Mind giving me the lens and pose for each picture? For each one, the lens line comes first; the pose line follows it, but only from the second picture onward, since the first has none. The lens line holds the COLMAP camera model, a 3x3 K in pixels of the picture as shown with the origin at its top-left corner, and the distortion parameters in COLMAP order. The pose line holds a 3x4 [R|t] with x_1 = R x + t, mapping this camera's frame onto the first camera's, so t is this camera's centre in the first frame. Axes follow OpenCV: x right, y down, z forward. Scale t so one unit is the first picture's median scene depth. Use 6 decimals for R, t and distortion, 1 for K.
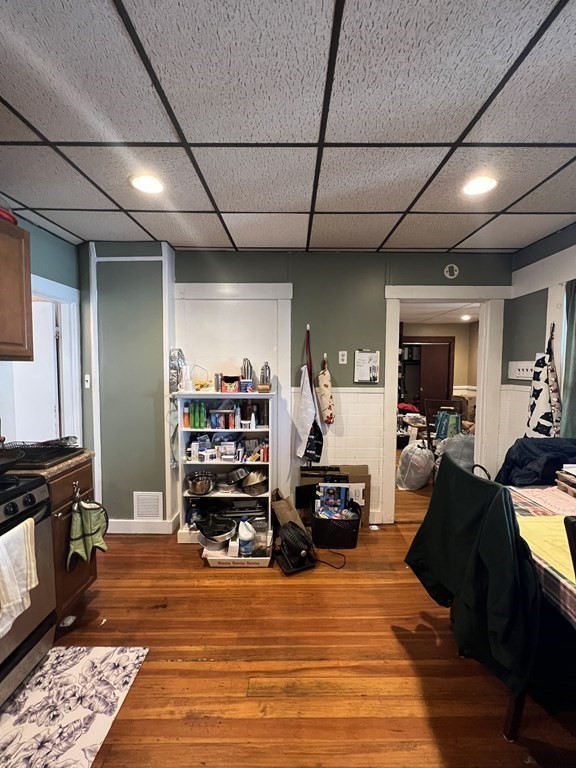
lens RADIAL K [[306.8, 0, 289.9], [0, 306.8, 383.0], [0, 0, 1]] dist [-0.002144, 0.000907]
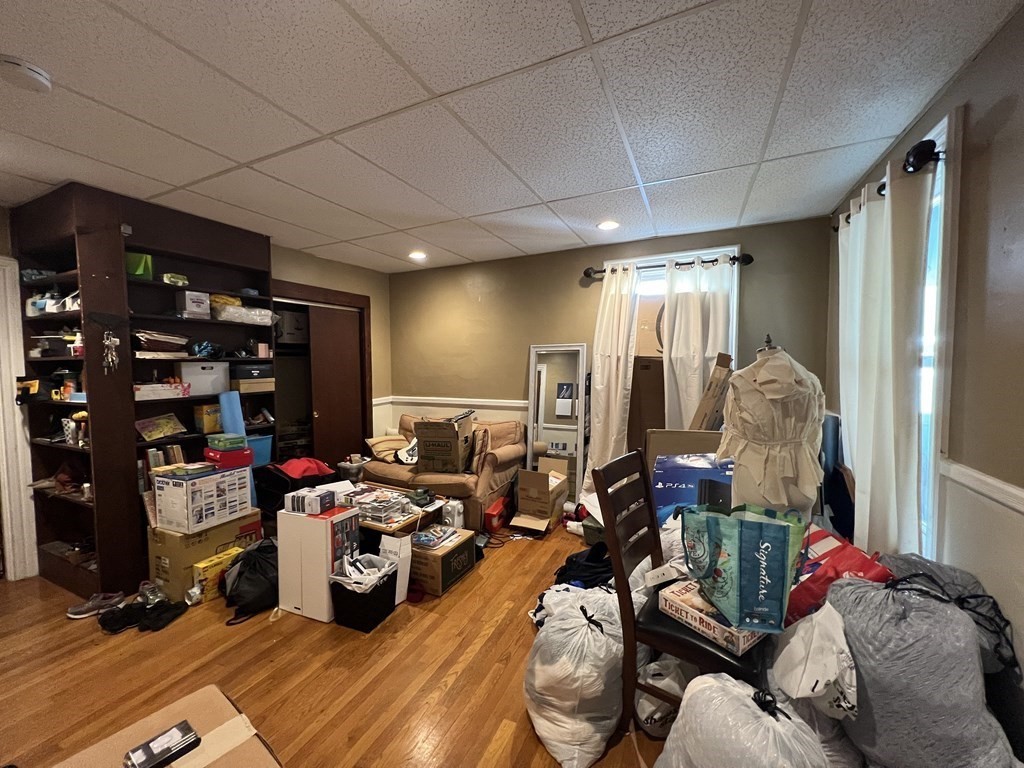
lens RADIAL K [[409.0, 0, 511.1], [0, 409.0, 381.6], [0, 0, 1]] dist [-0.002144, 0.000907]
pose [[0.423637, -0.055858, 0.904108, 0.135953], [0.058598, 0.997696, 0.034183, -0.074043], [-0.903935, 0.038497, 0.425934, 1.504756]]
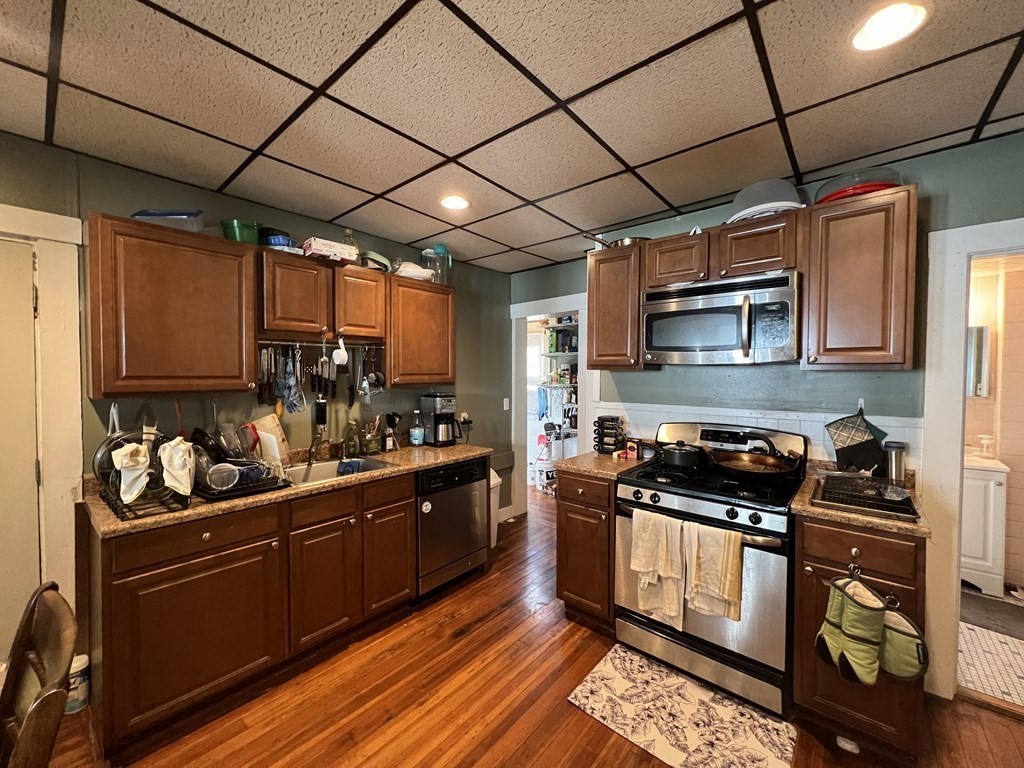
lens RADIAL K [[409.0, 0, 511.1], [0, 409.0, 381.6], [0, 0, 1]] dist [-0.002144, 0.000907]
pose [[-0.649396, 0.012699, -0.760344, 0.320401], [-0.043715, 0.997584, 0.053997, -0.039875], [0.759193, 0.068304, -0.647272, 0.669620]]
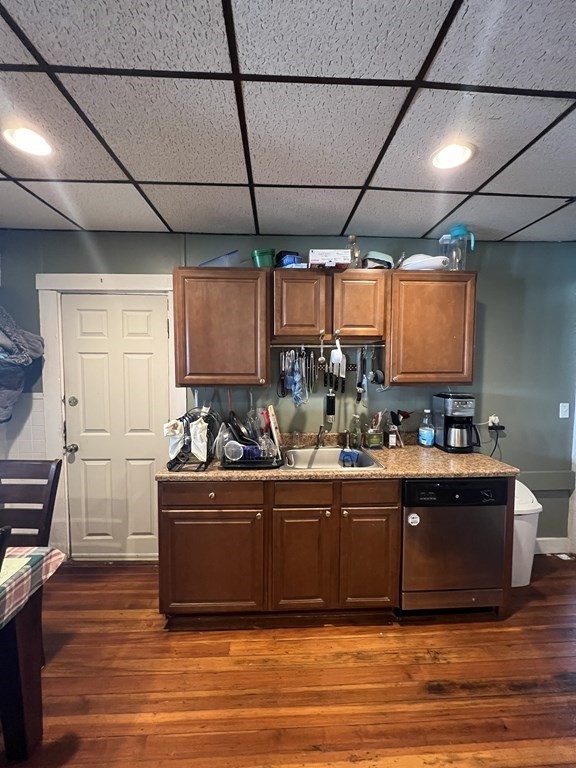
lens RADIAL K [[306.8, 0, 289.9], [0, 306.8, 383.0], [0, 0, 1]] dist [-0.002144, 0.000907]
pose [[-0.998965, -0.003726, -0.045323, 0.002621], [-0.008643, 0.994028, 0.108786, -0.044909], [0.044647, 0.109065, -0.993031, 0.517493]]
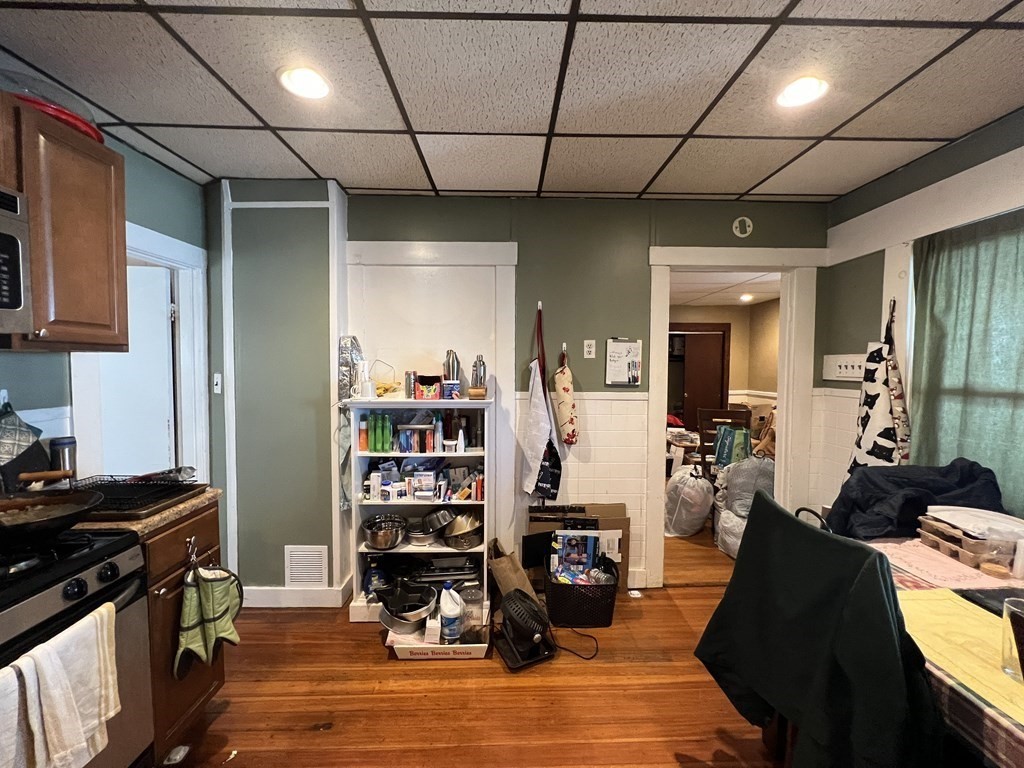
lens RADIAL K [[409.0, 0, 511.1], [0, 409.0, 381.6], [0, 0, 1]] dist [-0.002144, 0.000907]
pose [[0.999805, -0.000376, 0.019768, -0.026331], [0.000622, 0.999922, -0.012445, 0.002323], [-0.019762, 0.012455, 0.999727, 0.080979]]
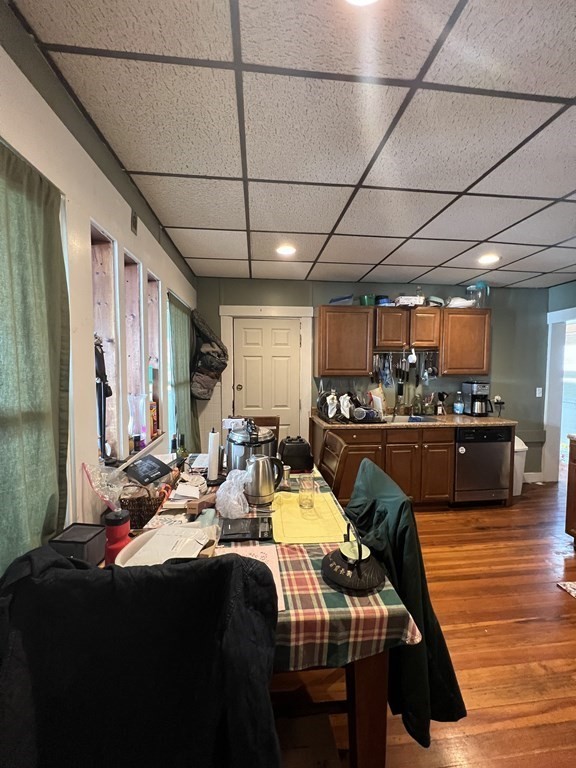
lens RADIAL K [[306.8, 0, 289.9], [0, 306.8, 383.0], [0, 0, 1]] dist [-0.002144, 0.000907]
pose [[-0.994083, 0.000261, -0.108620, 0.515823], [-0.011453, 0.994171, 0.107209, -0.059851], [0.108014, 0.107818, -0.988285, 0.995991]]
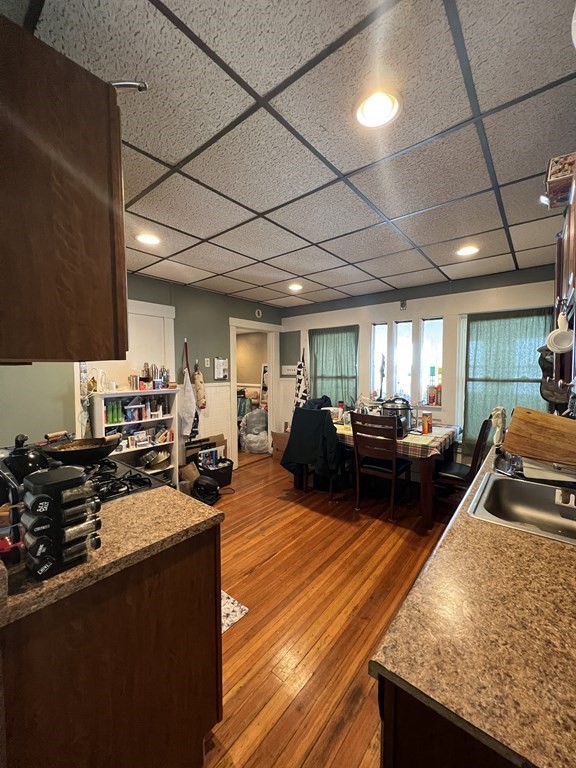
lens RADIAL K [[306.8, 0, 289.9], [0, 306.8, 383.0], [0, 0, 1]] dist [-0.002144, 0.000907]
pose [[0.631806, -0.043096, 0.773927, -0.771976], [0.047222, 0.998739, 0.017064, 0.007757], [-0.773687, 0.025766, 0.633044, -0.241237]]
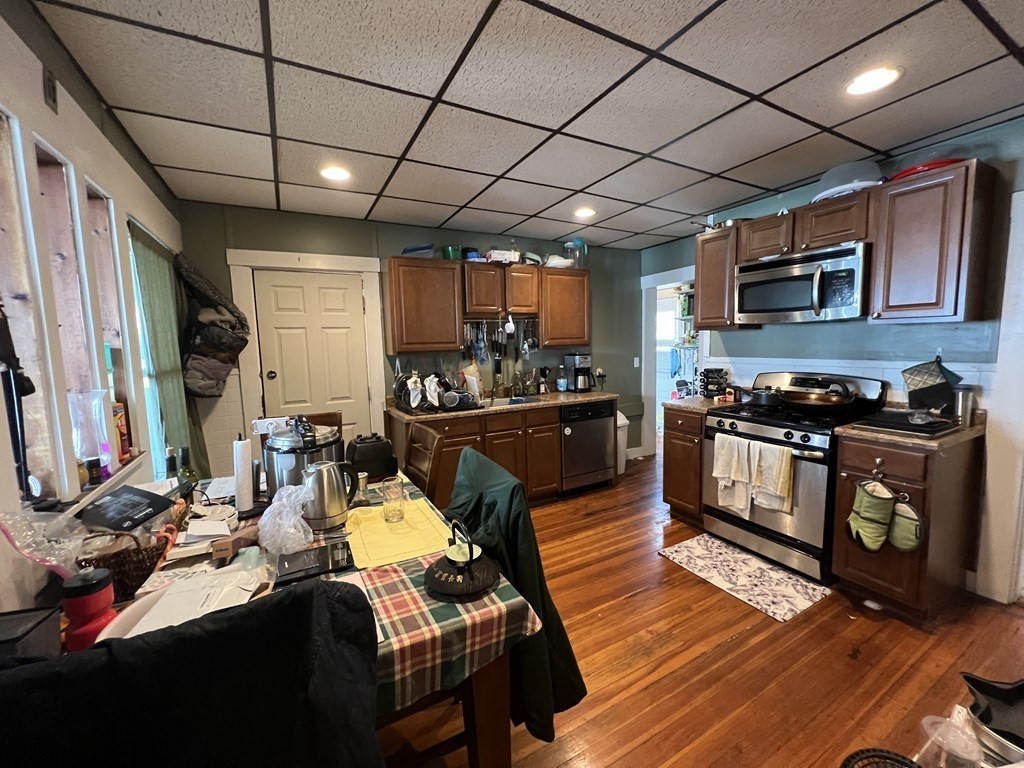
lens RADIAL K [[409.0, 0, 511.1], [0, 409.0, 381.6], [0, 0, 1]] dist [-0.002144, 0.000907]
pose [[-0.878990, 0.066790, -0.472139, 0.540351], [-0.001540, 0.989739, 0.142877, -0.046970], [0.476837, 0.126315, -0.869868, 1.020534]]
